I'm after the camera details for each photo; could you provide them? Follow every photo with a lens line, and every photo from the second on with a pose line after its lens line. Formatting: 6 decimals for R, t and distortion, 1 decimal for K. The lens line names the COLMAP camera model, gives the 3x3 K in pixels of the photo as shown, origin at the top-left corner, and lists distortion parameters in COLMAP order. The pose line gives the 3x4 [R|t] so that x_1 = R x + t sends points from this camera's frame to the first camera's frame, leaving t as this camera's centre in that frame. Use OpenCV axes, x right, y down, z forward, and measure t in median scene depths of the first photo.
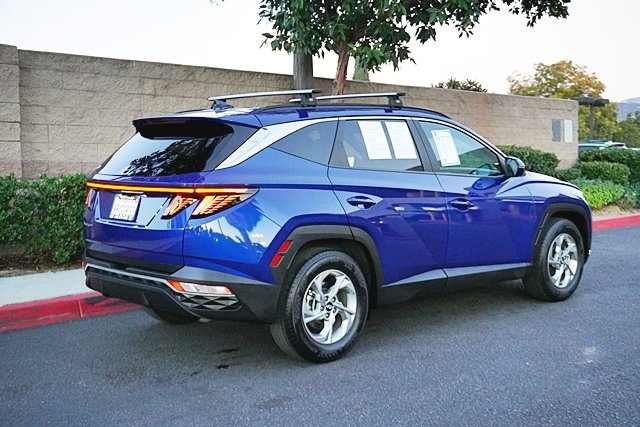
lens RADIAL K [[824.8, 0, 320.0], [0, 824.8, 213.5], [0, 0, 1]] dist [0.015162, -0.001147]
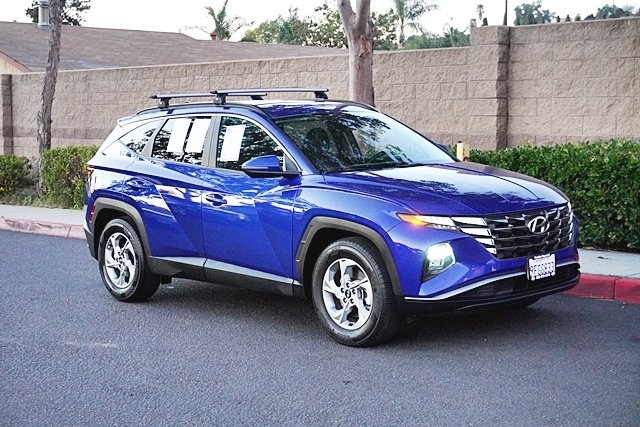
lens RADIAL K [[1083.9, 0, 307.5], [0, 1083.9, 194.3], [0, 0, 1]] dist [0.100486, -0.014727]
pose [[-0.021206, 0.088599, -0.995842, 1.005752], [-0.052055, 0.994617, 0.089598, -0.096173], [0.998419, 0.053739, -0.016480, 0.758585]]
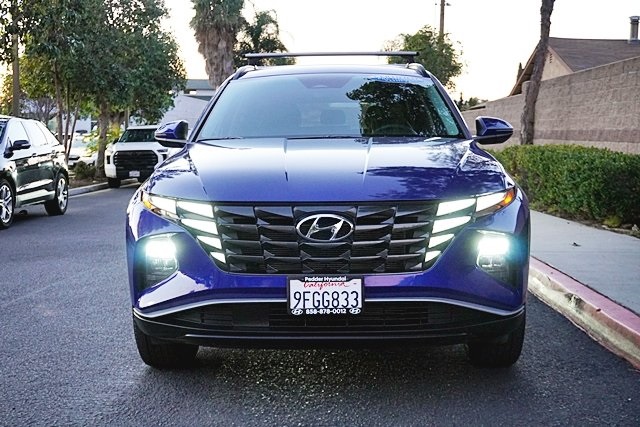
lens RADIAL K [[854.7, 0, 320.0], [0, 854.7, 213.5], [0, 0, 1]] dist [0.001467, -0.002384]
pose [[-0.713143, 0.070501, -0.697464, 0.485935], [-0.045518, 0.988174, 0.146427, -0.073746], [0.699539, 0.136170, -0.701500, 1.176169]]
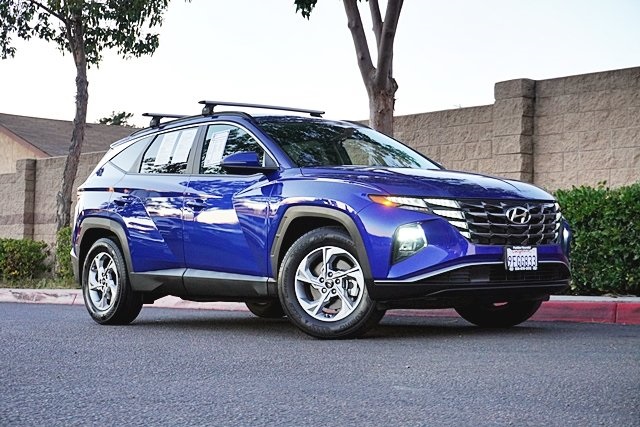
lens RADIAL K [[1179.6, 0, 320.0], [0, 1179.6, 213.5], [0, 0, 1]] dist [0.106918, 0.052959]
pose [[-0.071556, -0.031657, -0.996934, 1.047524], [-0.074257, 0.996892, -0.026326, 0.018262], [0.994669, 0.072145, -0.073684, 0.836983]]
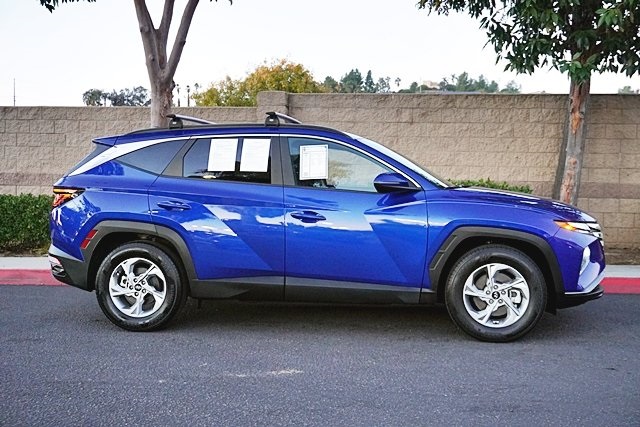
lens RADIAL K [[747.2, 0, 320.0], [0, 747.2, 213.5], [0, 0, 1]] dist [0.018118, 0.013098]
pose [[0.612874, 0.047973, -0.788723, 0.613043], [-0.071409, 0.997434, 0.005179, -0.014180], [0.786947, 0.053148, 0.614727, 0.293420]]
